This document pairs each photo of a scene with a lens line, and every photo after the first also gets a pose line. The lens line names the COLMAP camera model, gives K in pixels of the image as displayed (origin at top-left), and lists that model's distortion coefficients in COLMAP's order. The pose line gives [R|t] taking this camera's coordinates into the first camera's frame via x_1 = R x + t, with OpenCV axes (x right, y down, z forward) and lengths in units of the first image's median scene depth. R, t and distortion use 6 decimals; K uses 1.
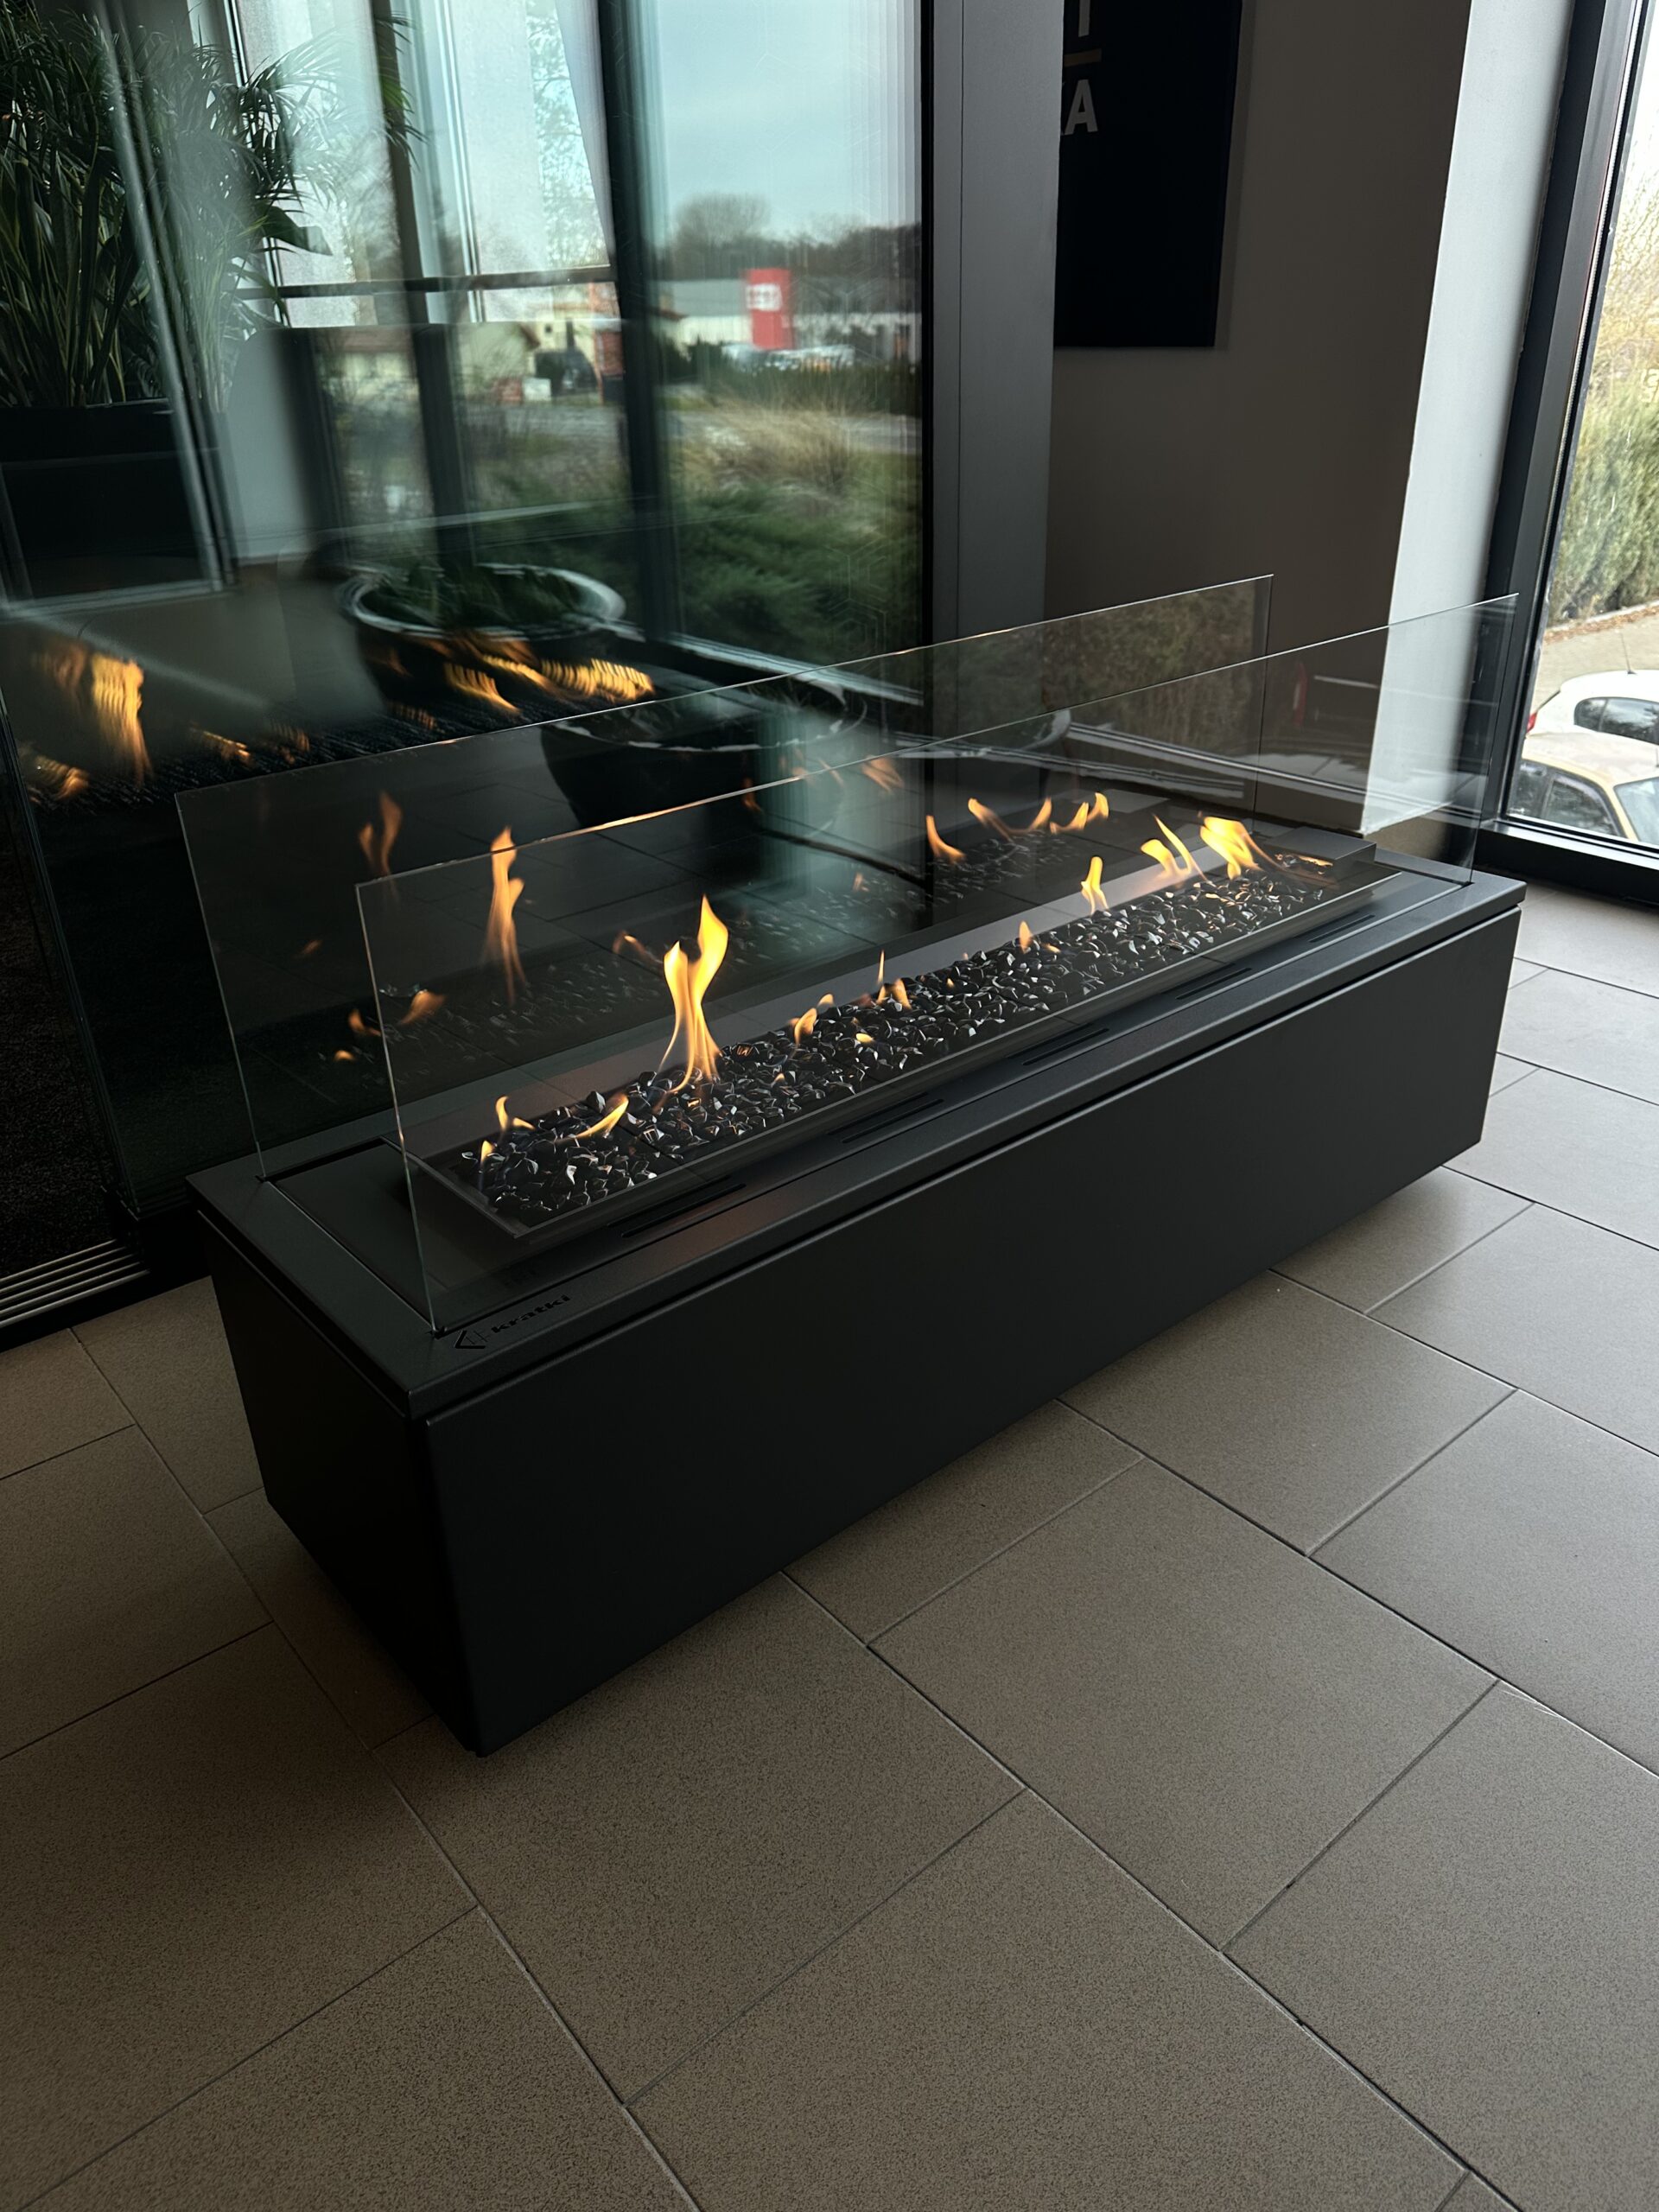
lens RADIAL K [[1575.4, 0, 829.5], [0, 1575.4, 1106.0], [0, 0, 1]] dist [0.052905, -0.075267]
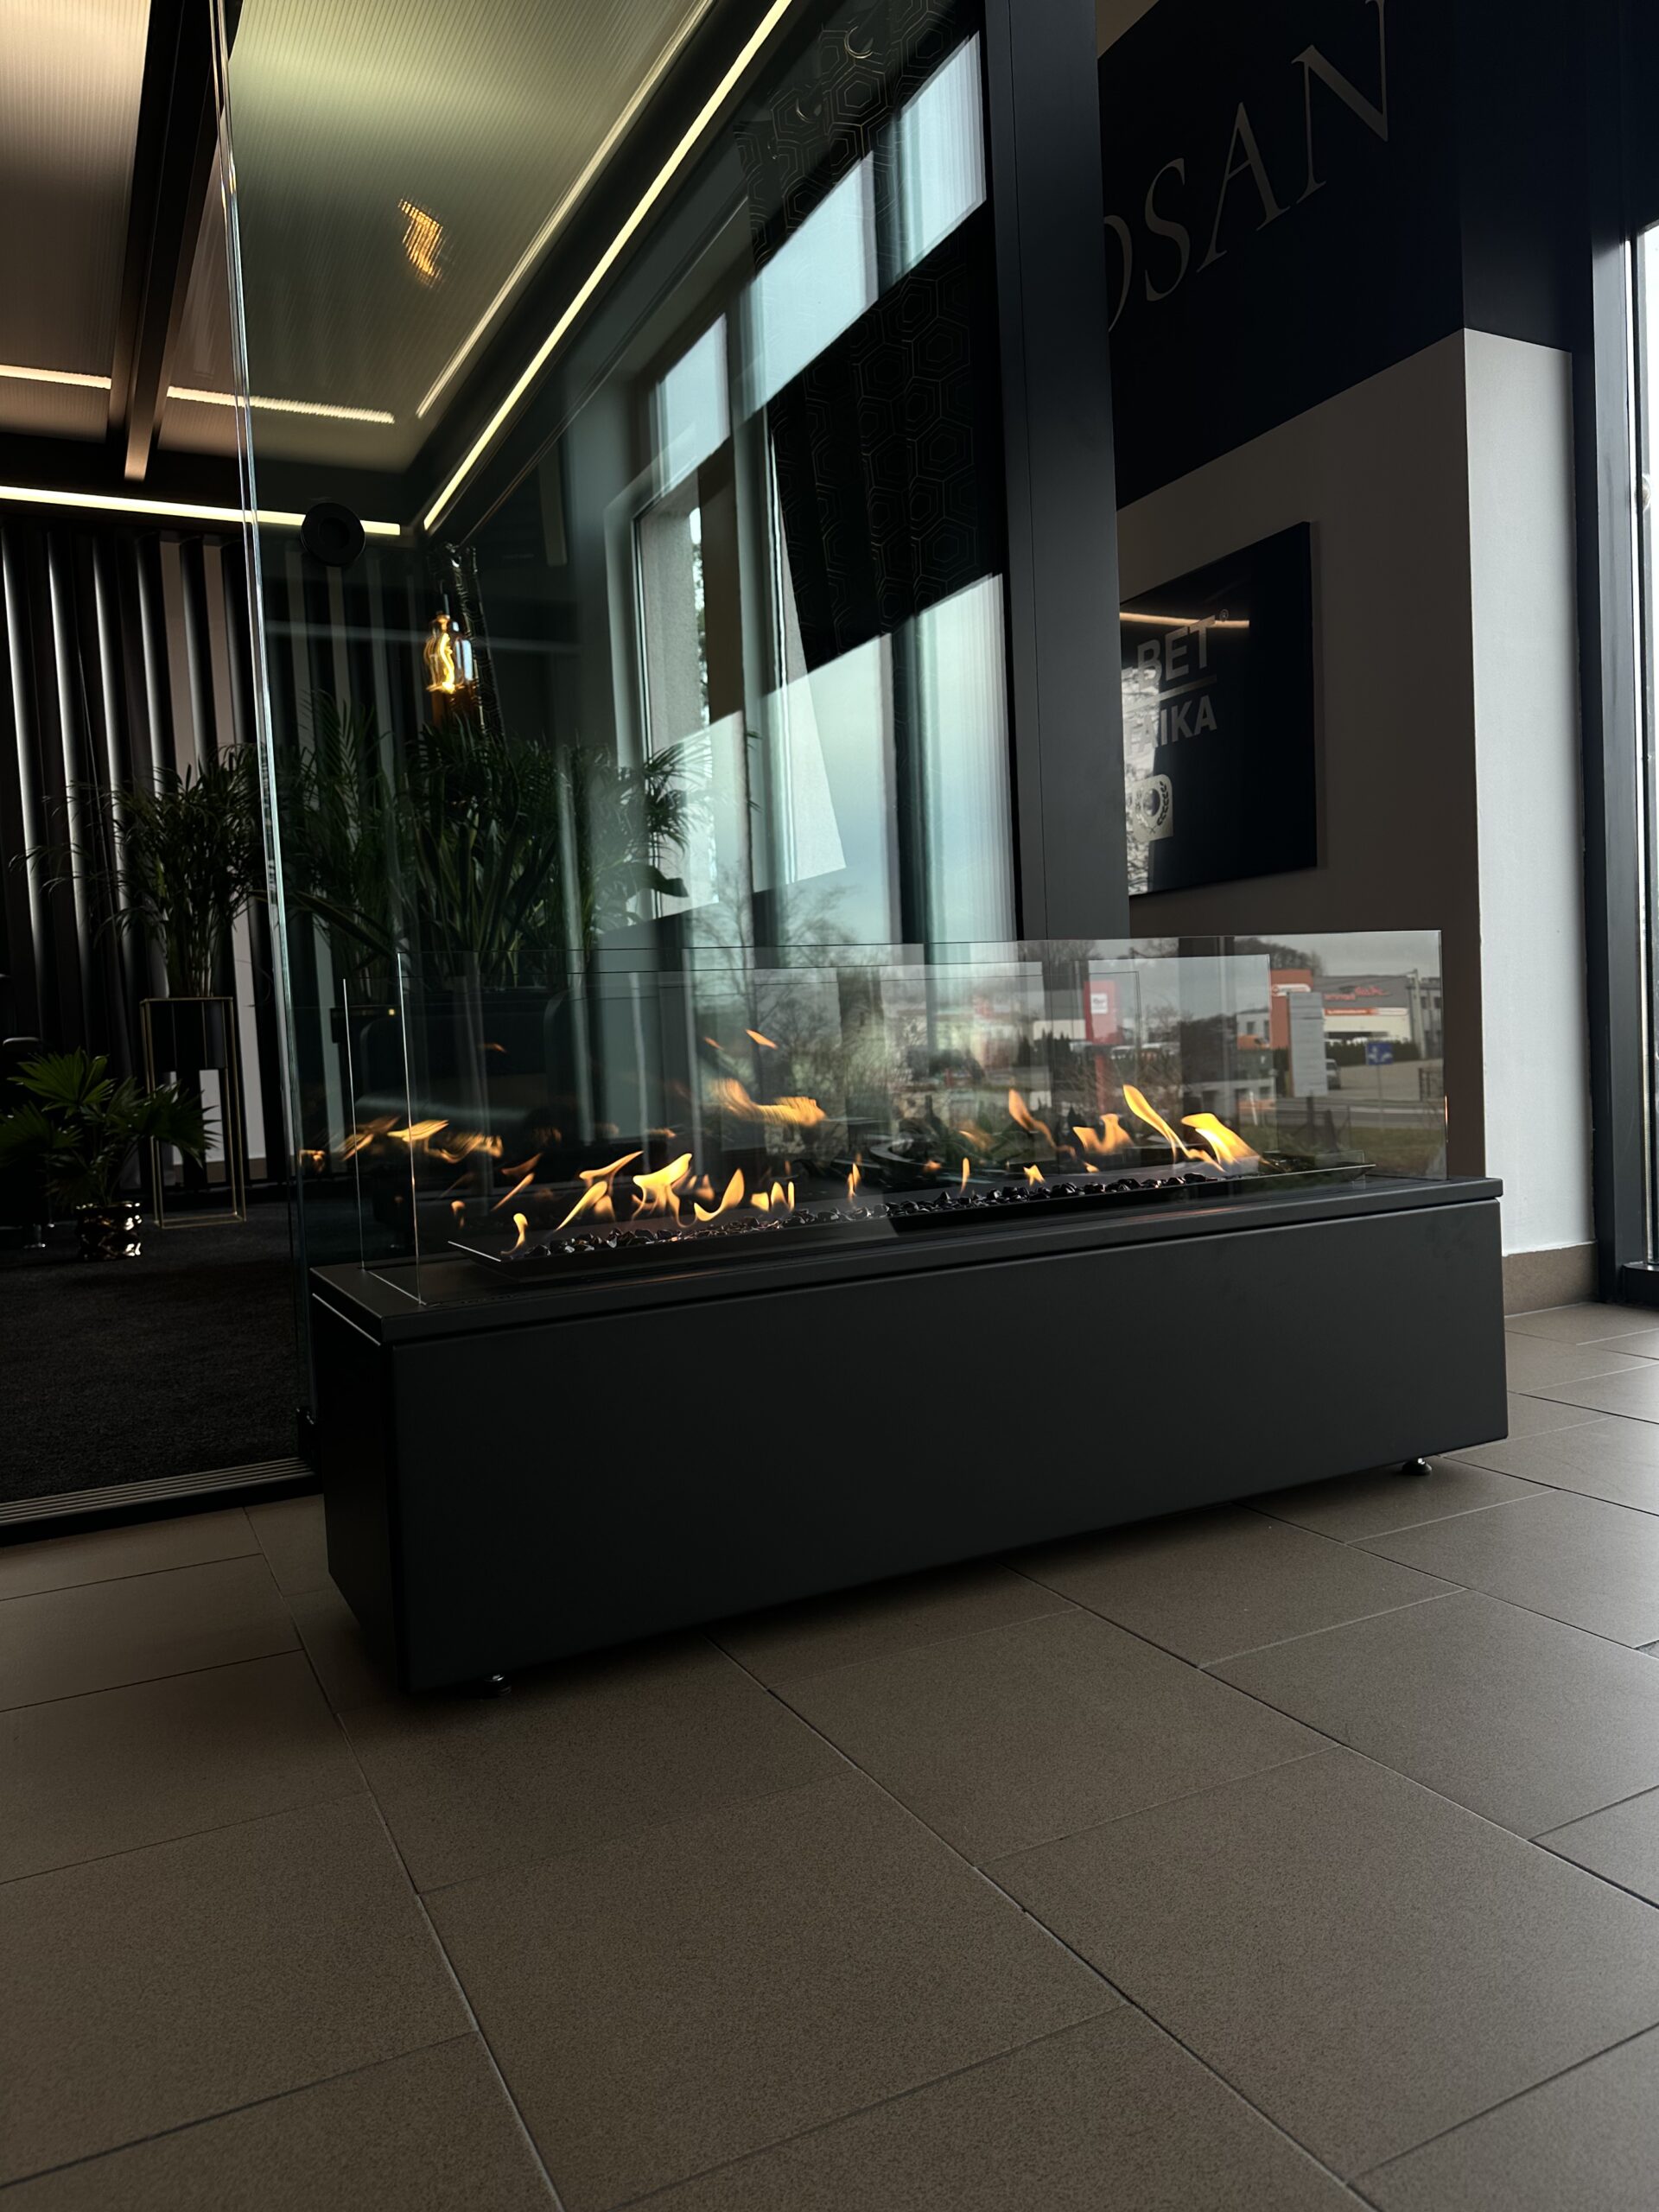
lens RADIAL K [[1575.4, 0, 829.5], [0, 1575.4, 1106.0], [0, 0, 1]] dist [0.052905, -0.075267]
pose [[0.971900, -0.007344, -0.235279, 0.164743], [-0.089591, 0.912749, -0.398575, 0.202280], [0.217678, 0.408454, 0.886443, -0.074388]]
